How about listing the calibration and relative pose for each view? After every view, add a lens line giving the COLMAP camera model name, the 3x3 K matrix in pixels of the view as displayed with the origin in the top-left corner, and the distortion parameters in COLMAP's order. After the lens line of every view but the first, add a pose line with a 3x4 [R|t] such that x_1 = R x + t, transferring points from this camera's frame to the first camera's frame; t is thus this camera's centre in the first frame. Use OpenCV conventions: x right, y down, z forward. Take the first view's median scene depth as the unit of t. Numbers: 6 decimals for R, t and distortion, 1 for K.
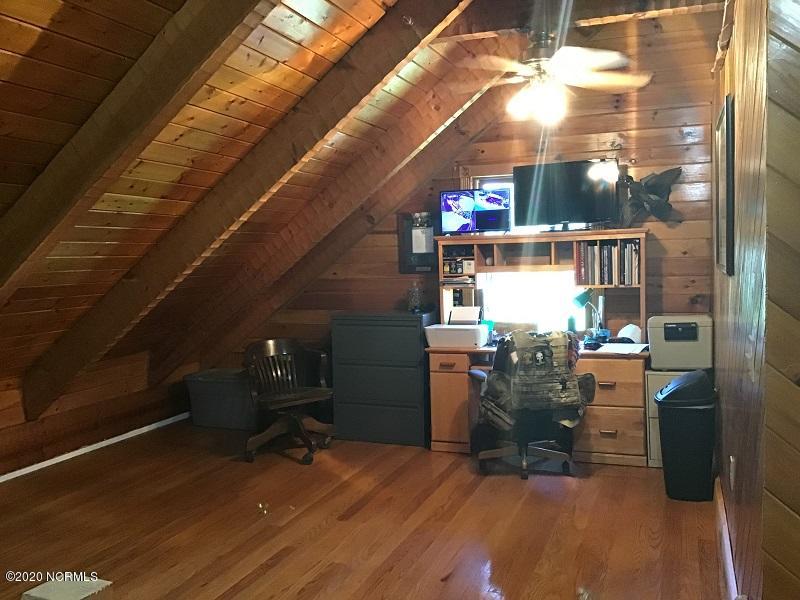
lens RADIAL K [[731.1, 0, 401.3], [0, 731.1, 299.8], [0, 0, 1]] dist [0.073604, 0.000000]
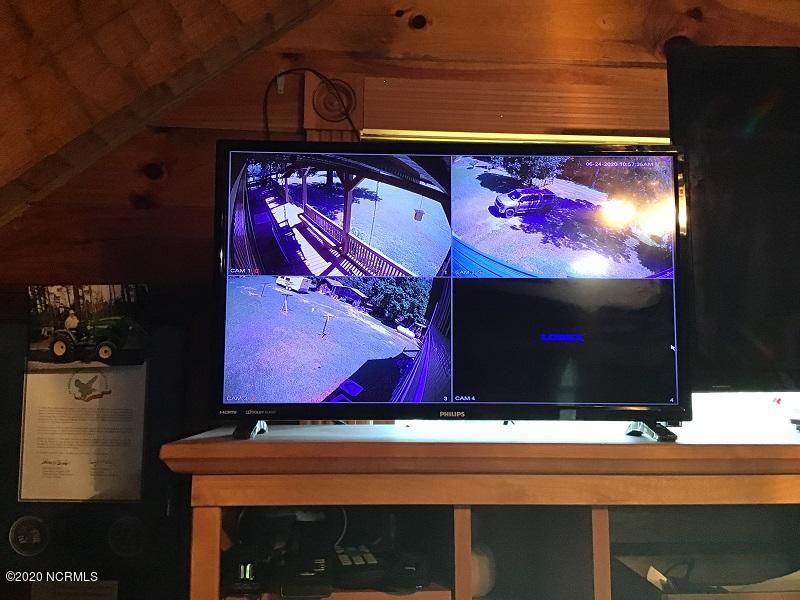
lens RADIAL K [[731.1, 0, 401.6], [0, 731.1, 297.3], [0, 0, 1]] dist [0.073604, 0.000000]
pose [[0.914074, 0.077972, 0.397982, 0.028276], [-0.006653, 0.984094, -0.177522, -0.088475], [-0.405494, 0.159620, 0.900053, 0.852863]]
